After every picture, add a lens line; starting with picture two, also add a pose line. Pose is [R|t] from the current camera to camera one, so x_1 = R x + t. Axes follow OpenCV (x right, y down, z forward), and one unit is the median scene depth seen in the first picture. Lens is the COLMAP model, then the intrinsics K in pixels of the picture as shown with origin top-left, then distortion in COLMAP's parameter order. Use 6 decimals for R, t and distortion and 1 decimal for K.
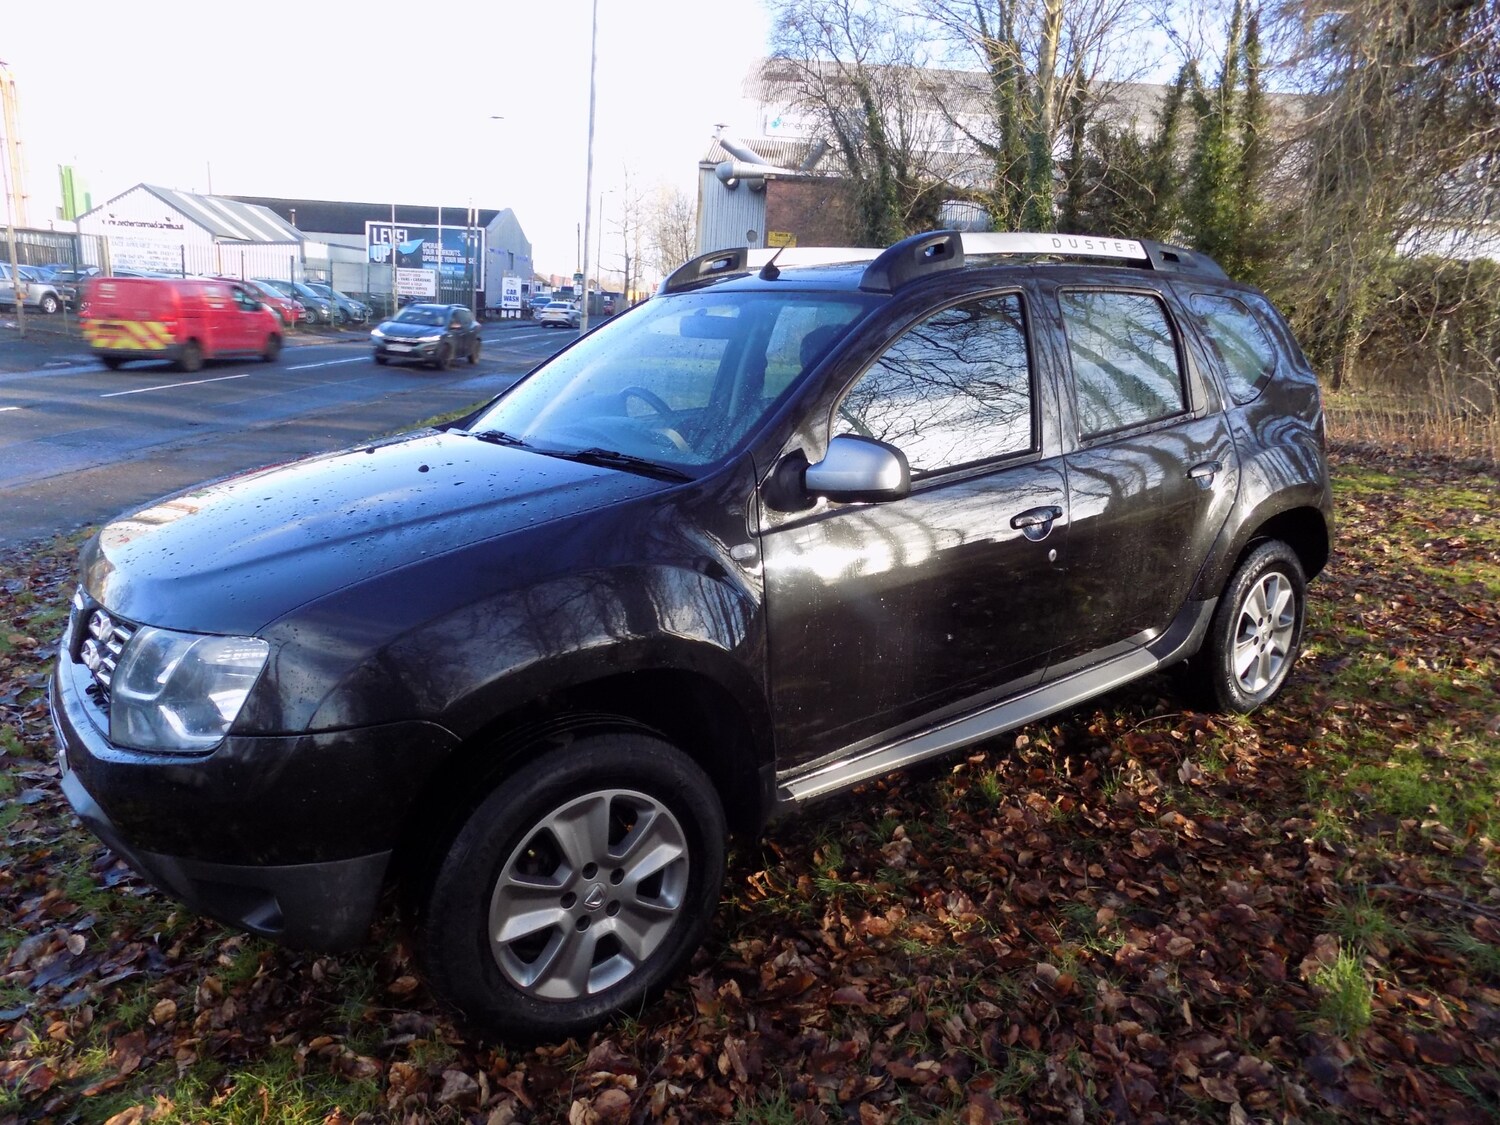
lens RADIAL K [[1018.7, 0, 754.4], [0, 1018.7, 556.1], [0, 0, 1]] dist [-0.069772, 0.070248]
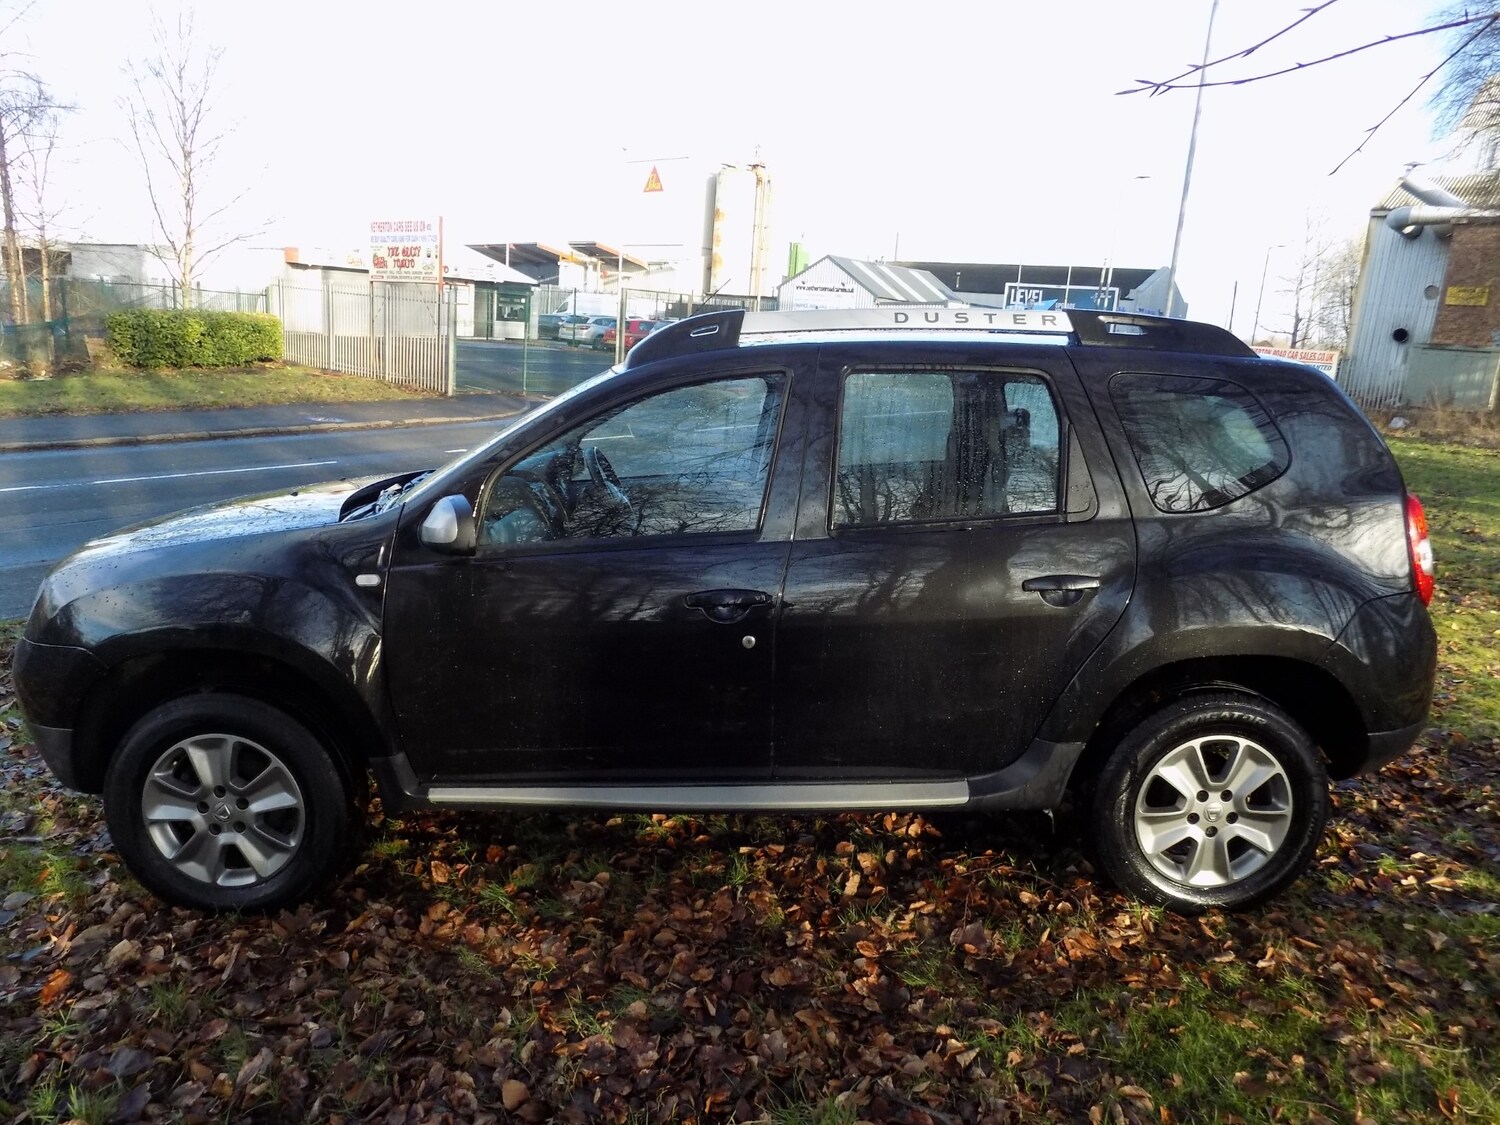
lens RADIAL K [[1018.7, 0, 754.4], [0, 1018.7, 556.1], [0, 0, 1]] dist [-0.069772, 0.070248]
pose [[0.809834, 0.125786, -0.573015, 0.074349], [-0.156719, 0.987632, -0.004687, -0.006894], [0.565338, 0.093598, 0.819532, 0.017661]]
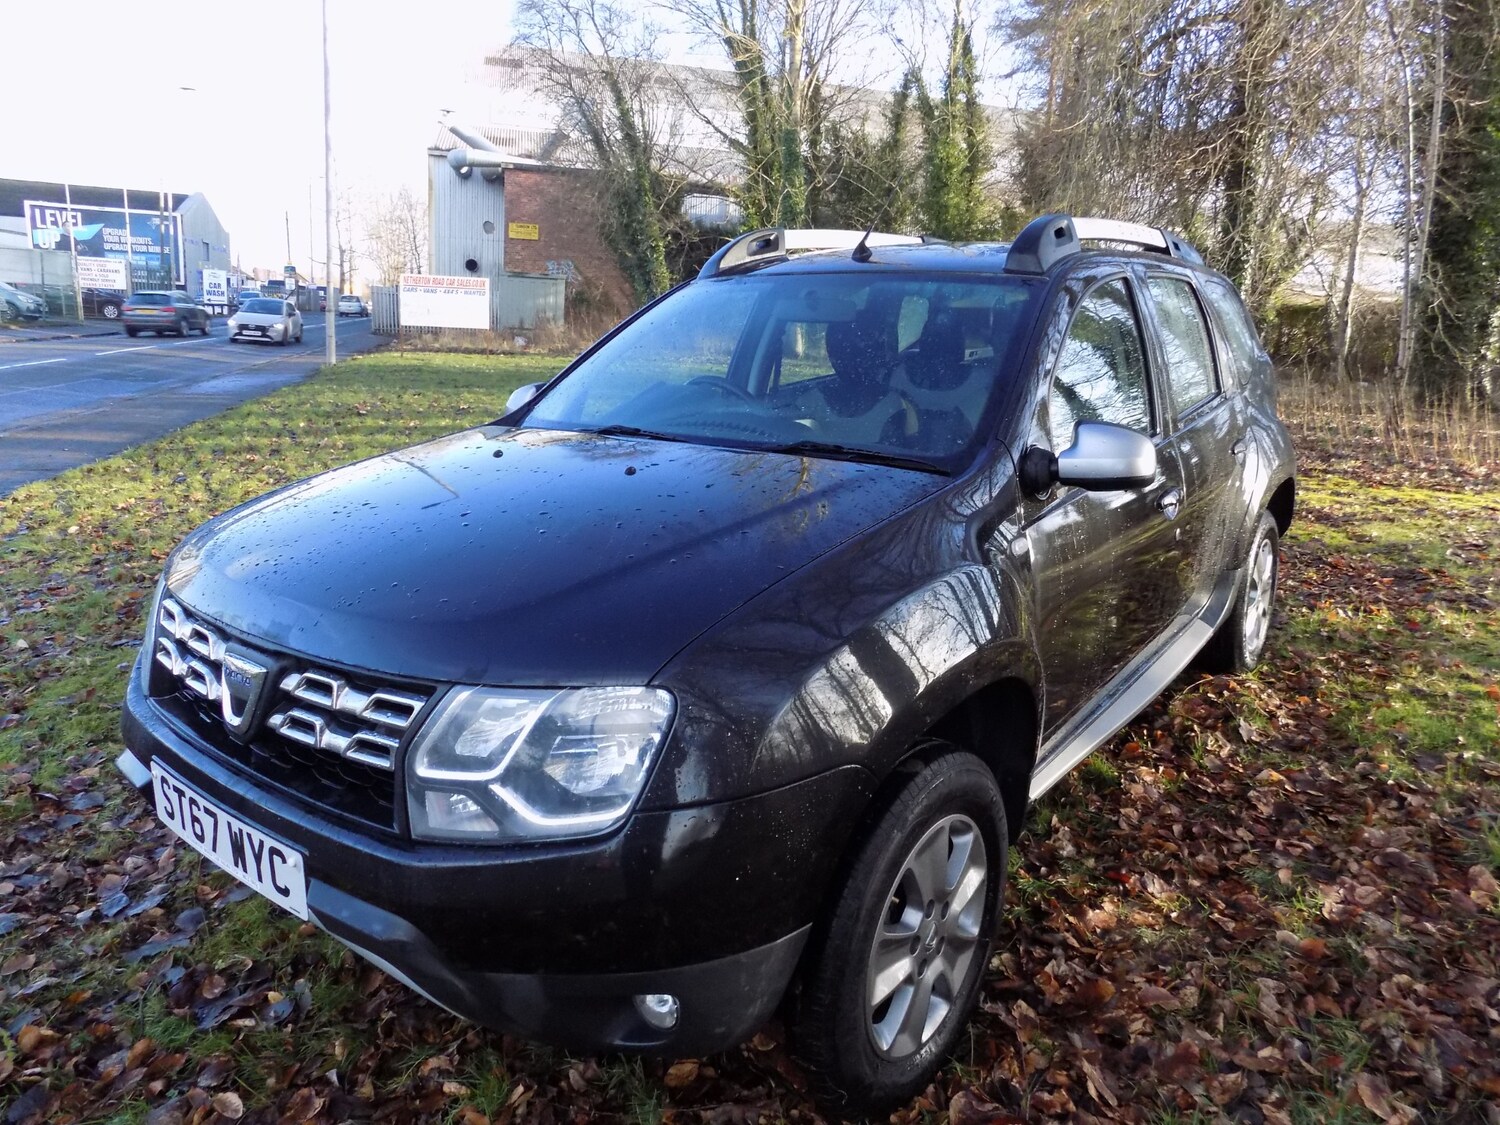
lens RADIAL K [[1022.1, 0, 754.5], [0, 1022.1, 551.9], [0, 0, 1]] dist [-0.068123, 0.074621]
pose [[0.965484, -0.062139, 0.252940, -0.033361], [0.061924, 0.998042, 0.008818, -0.001504], [-0.252993, 0.007149, 0.967442, 0.010384]]
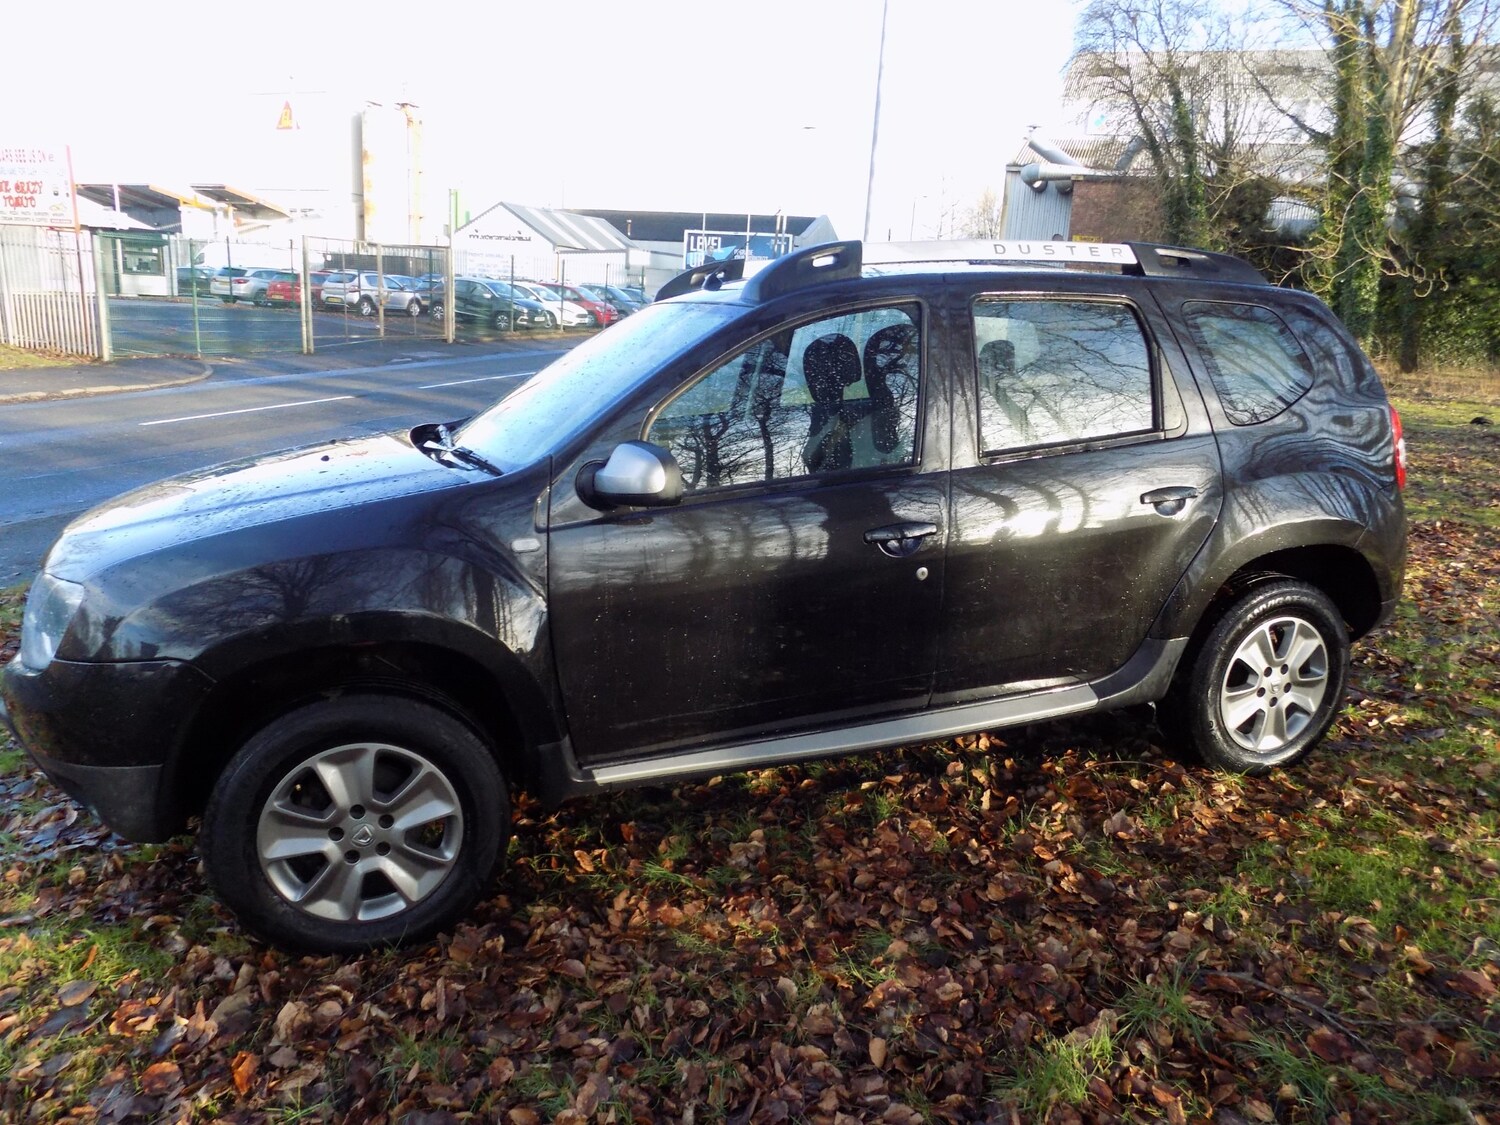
lens RADIAL K [[1018.7, 0, 754.4], [0, 1018.7, 556.1], [0, 0, 1]] dist [-0.069772, 0.070248]
pose [[0.953708, 0.070381, -0.292383, 0.037347], [-0.071668, 0.997408, 0.006320, -0.001082], [0.292070, 0.014927, 0.956280, 0.002331]]
